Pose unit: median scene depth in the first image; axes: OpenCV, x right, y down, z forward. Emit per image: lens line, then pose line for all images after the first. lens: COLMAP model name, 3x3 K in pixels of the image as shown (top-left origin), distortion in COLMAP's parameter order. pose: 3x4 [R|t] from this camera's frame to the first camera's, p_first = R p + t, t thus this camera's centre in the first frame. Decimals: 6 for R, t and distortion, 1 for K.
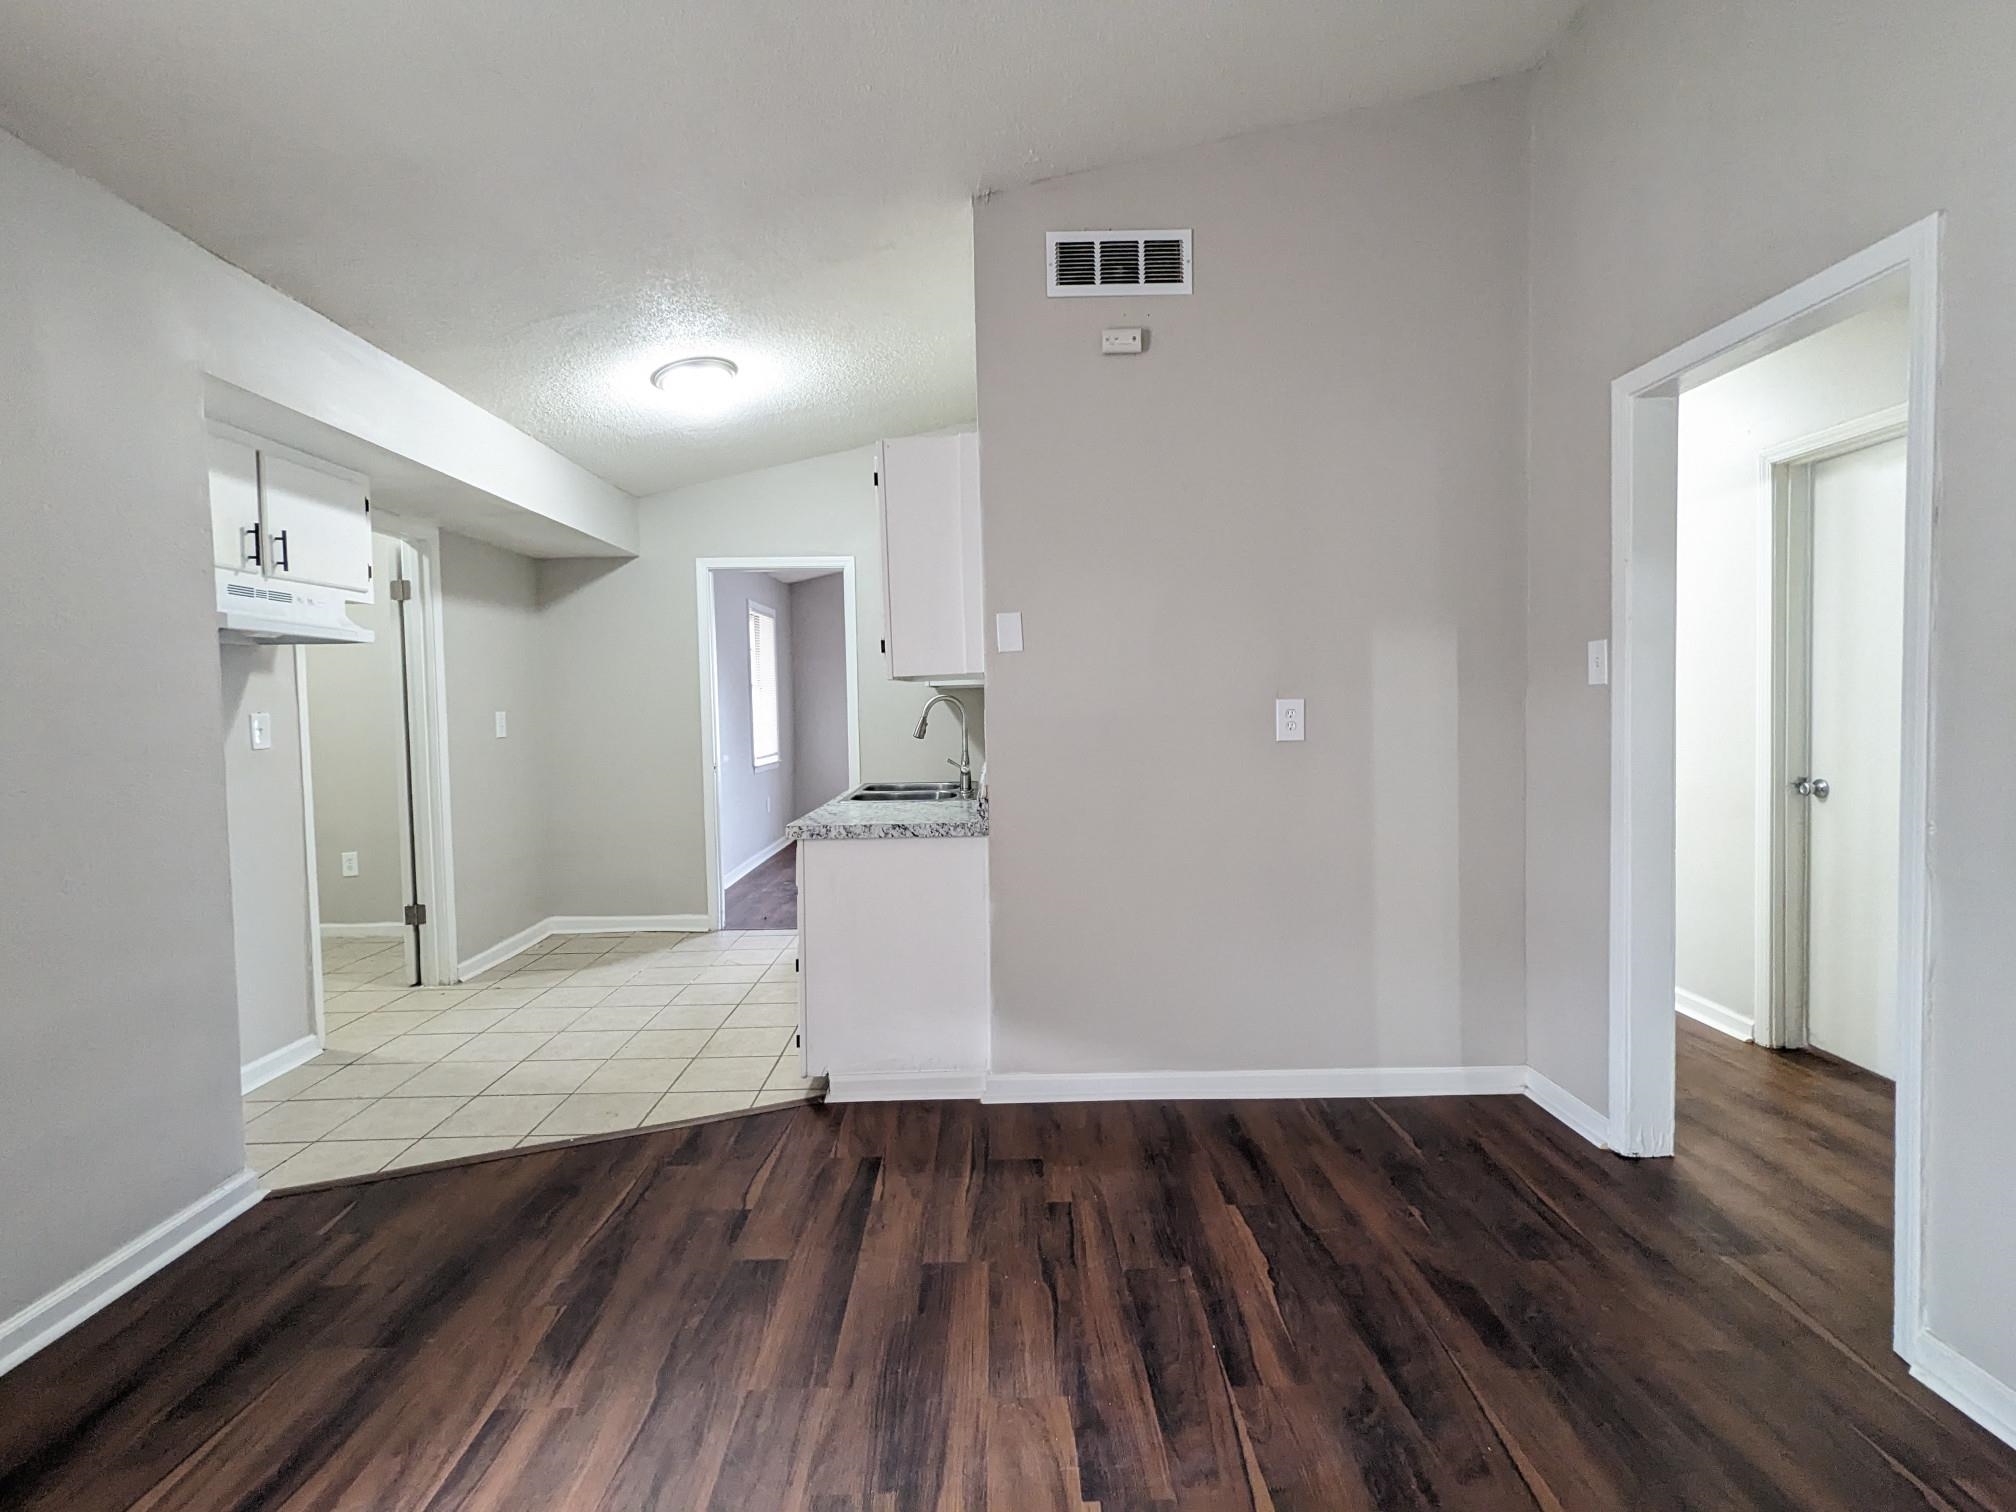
lens RADIAL K [[947.1, 0, 1001.8], [0, 947.1, 744.3], [0, 0, 1]] dist [0.000857, 0.000990]
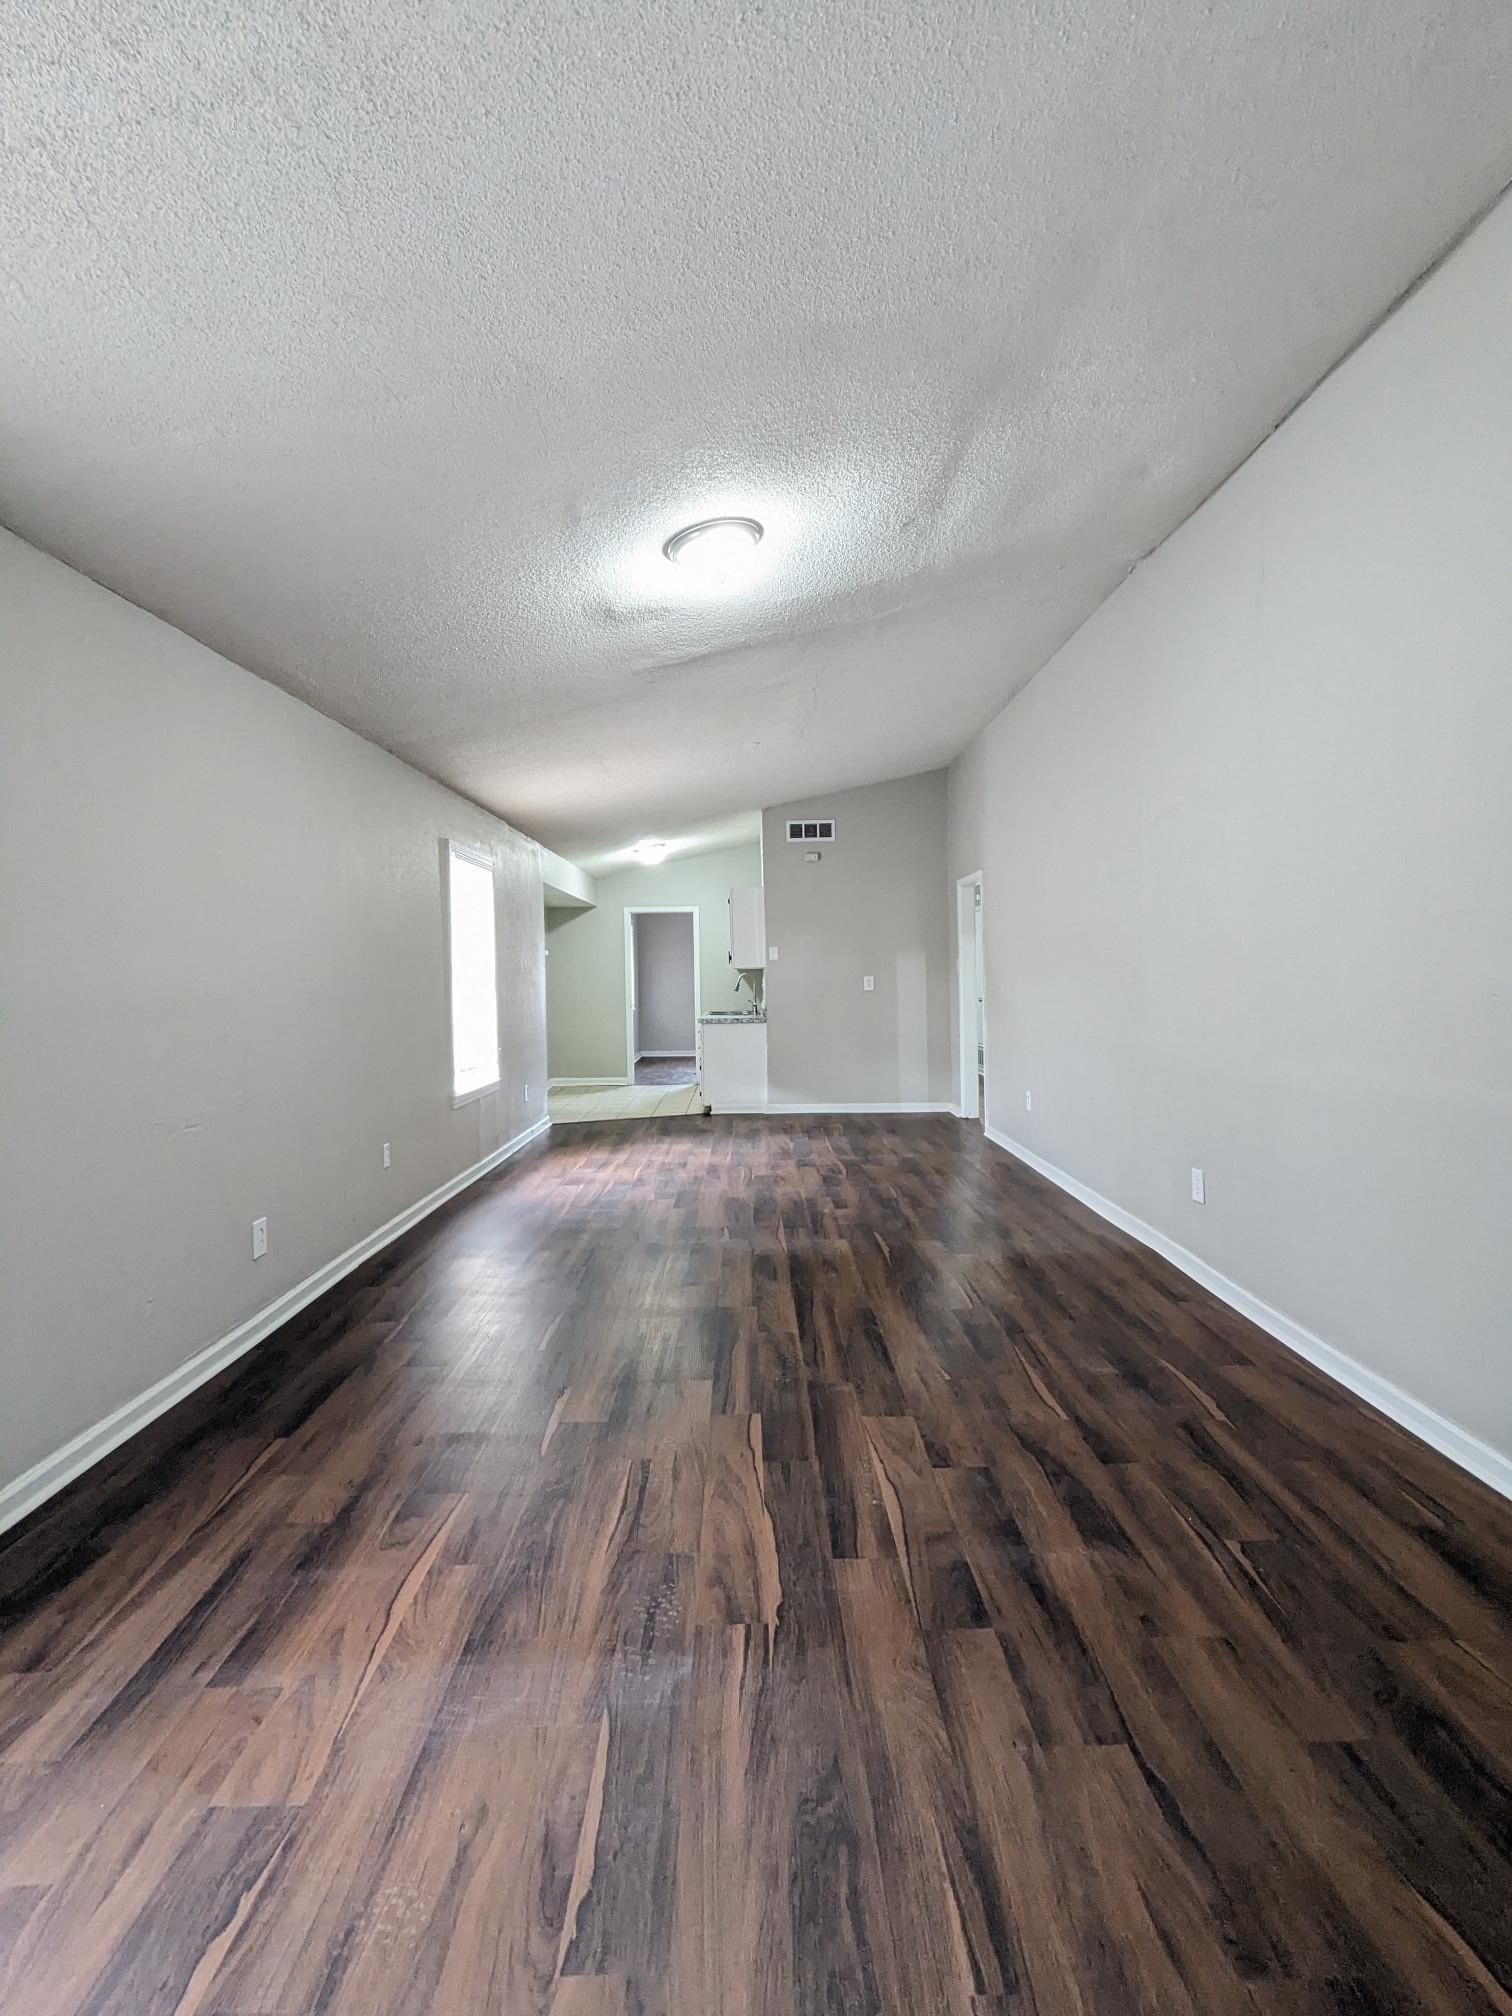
lens RADIAL K [[954.9, 0, 762.0], [0, 954.9, 1013.3], [0, 0, 1]] dist [0.000435, 0.002168]
pose [[0.999990, 0.002753, 0.003562, -0.038590], [-0.002750, 0.999996, -0.000867, 0.070818], [-0.003564, 0.000858, 0.999993, -1.970872]]
